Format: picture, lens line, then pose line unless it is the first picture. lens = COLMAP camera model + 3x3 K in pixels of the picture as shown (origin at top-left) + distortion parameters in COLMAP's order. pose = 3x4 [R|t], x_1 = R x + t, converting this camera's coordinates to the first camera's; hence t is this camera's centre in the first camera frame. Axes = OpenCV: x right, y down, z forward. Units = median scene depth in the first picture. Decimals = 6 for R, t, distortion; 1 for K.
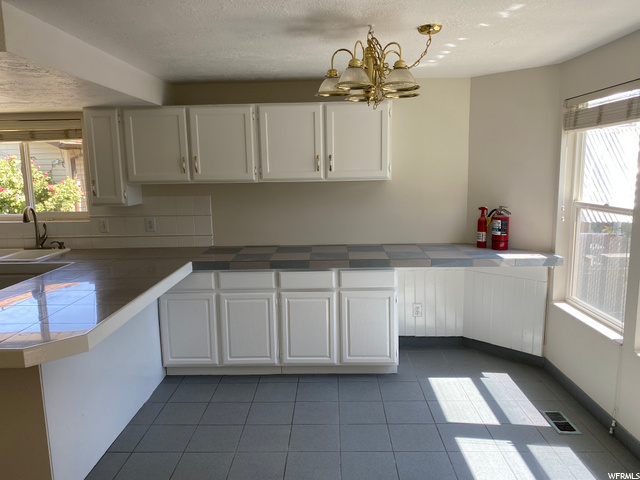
lens RADIAL K [[493.2, 0, 320.3], [0, 493.2, 242.6], [0, 0, 1]] dist [0.046145, 0.003162]
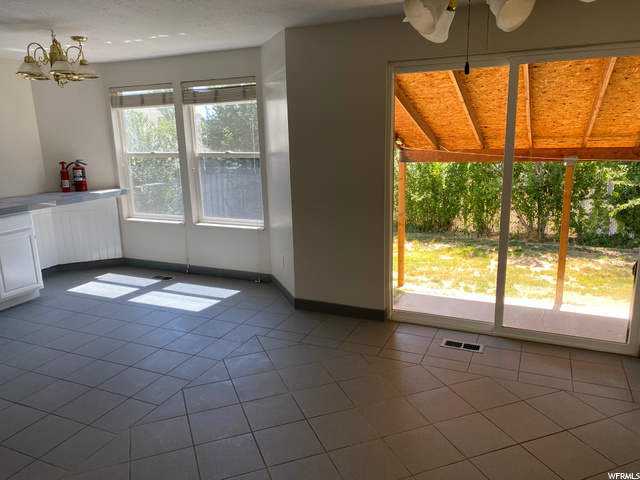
lens RADIAL K [[493.2, 0, 320.1], [0, 493.2, 239.4], [0, 0, 1]] dist [0.046145, 0.003162]
pose [[0.391588, -0.199587, 0.898234, -0.696652], [0.162312, 0.975867, 0.146076, 0.052290], [-0.905712, 0.088592, 0.414533, -0.189648]]
